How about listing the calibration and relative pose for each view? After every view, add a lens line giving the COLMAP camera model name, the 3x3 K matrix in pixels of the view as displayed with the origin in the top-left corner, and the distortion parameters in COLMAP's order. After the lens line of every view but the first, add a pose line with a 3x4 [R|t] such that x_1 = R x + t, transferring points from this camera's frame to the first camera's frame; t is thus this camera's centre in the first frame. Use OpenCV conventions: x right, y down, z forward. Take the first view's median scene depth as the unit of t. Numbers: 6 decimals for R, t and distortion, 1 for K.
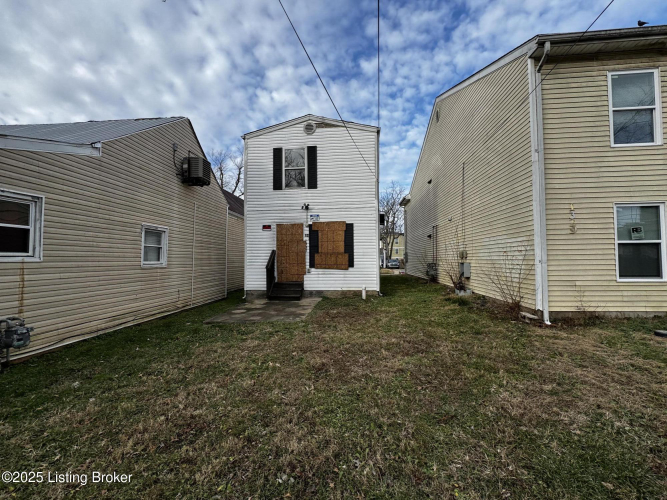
lens RADIAL K [[274.2, 0, 333.5], [0, 274.2, 250.0], [0, 0, 1]] dist [-0.003572, 0.000402]
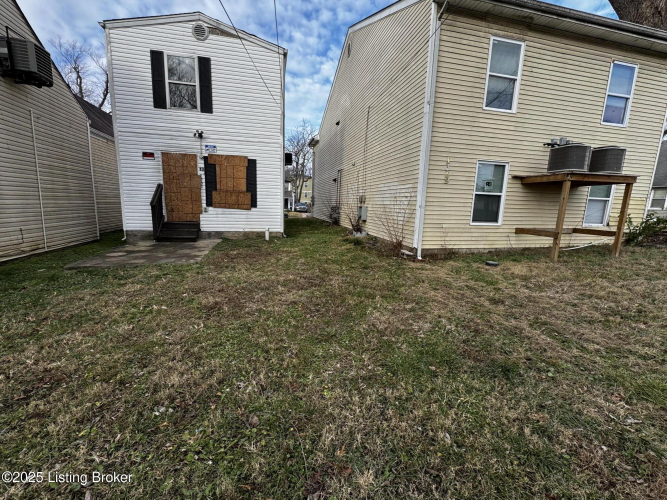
lens RADIAL K [[274.2, 0, 333.5], [0, 274.2, 250.0], [0, 0, 1]] dist [-0.003572, 0.000402]
pose [[0.948184, -0.013641, 0.317428, 0.030409], [-0.051232, 0.979439, 0.195126, 0.011459], [-0.313563, -0.201278, 0.927990, 0.000124]]
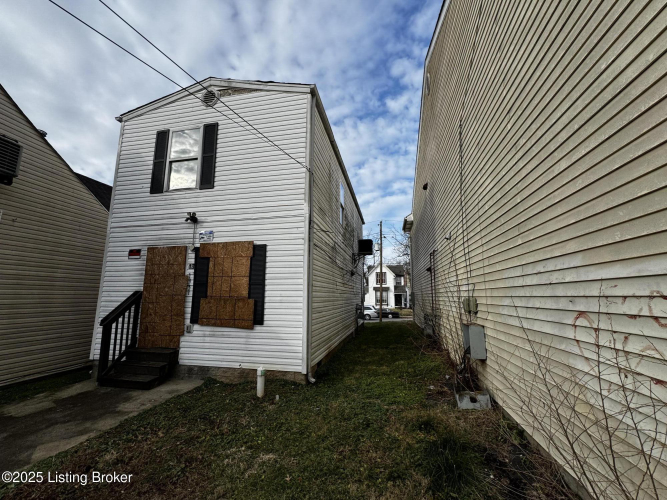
lens RADIAL K [[277.0, 0, 333.5], [0, 277.0, 250.0], [0, 0, 1]] dist [0.014810, 0.000069]
pose [[0.993240, -0.006478, -0.115899, 0.390227], [-0.008643, 0.991543, -0.129494, -0.019315], [0.115758, 0.129620, 0.984784, 0.643900]]
